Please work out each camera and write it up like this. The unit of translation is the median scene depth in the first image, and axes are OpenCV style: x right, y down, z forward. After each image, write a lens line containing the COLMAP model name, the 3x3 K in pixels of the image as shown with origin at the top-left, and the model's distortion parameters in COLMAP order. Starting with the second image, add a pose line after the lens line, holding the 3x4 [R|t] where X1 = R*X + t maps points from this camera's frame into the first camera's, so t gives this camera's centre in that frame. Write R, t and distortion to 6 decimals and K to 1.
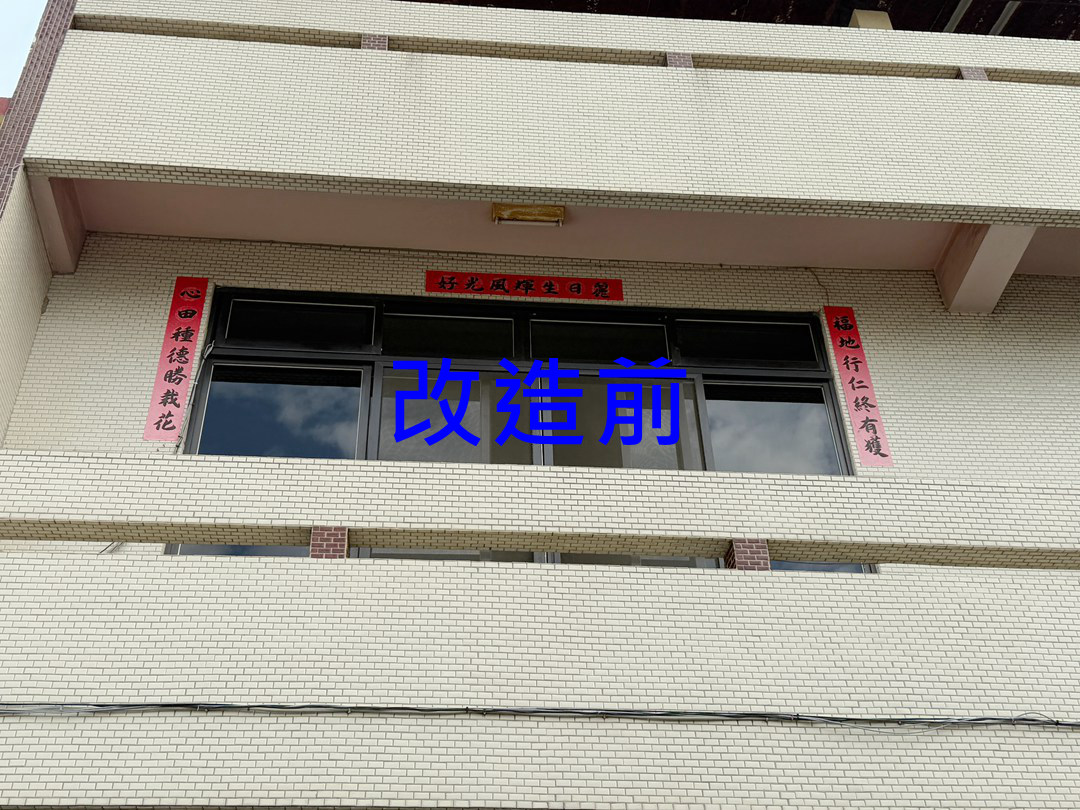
lens RADIAL K [[1248.8, 0, 540.0], [0, 1248.8, 405.0], [0, 0, 1]] dist [0.083169, -0.017347]
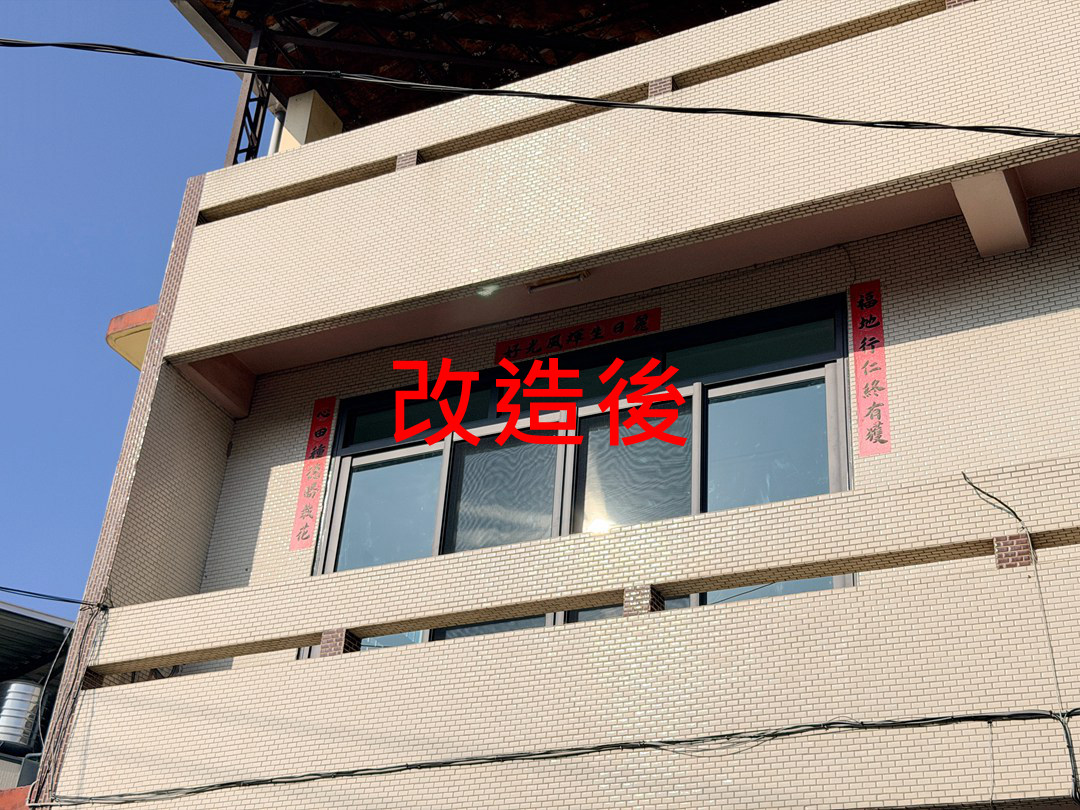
lens RADIAL K [[1525.0, 0, 540.0], [0, 1525.0, 405.0], [0, 0, 1]] dist [0.123146, 0.014700]
pose [[0.853108, -0.200923, -0.481494, 0.641367], [0.250963, 0.967124, 0.041083, -0.109189], [0.457410, -0.155886, 0.875486, -0.205086]]
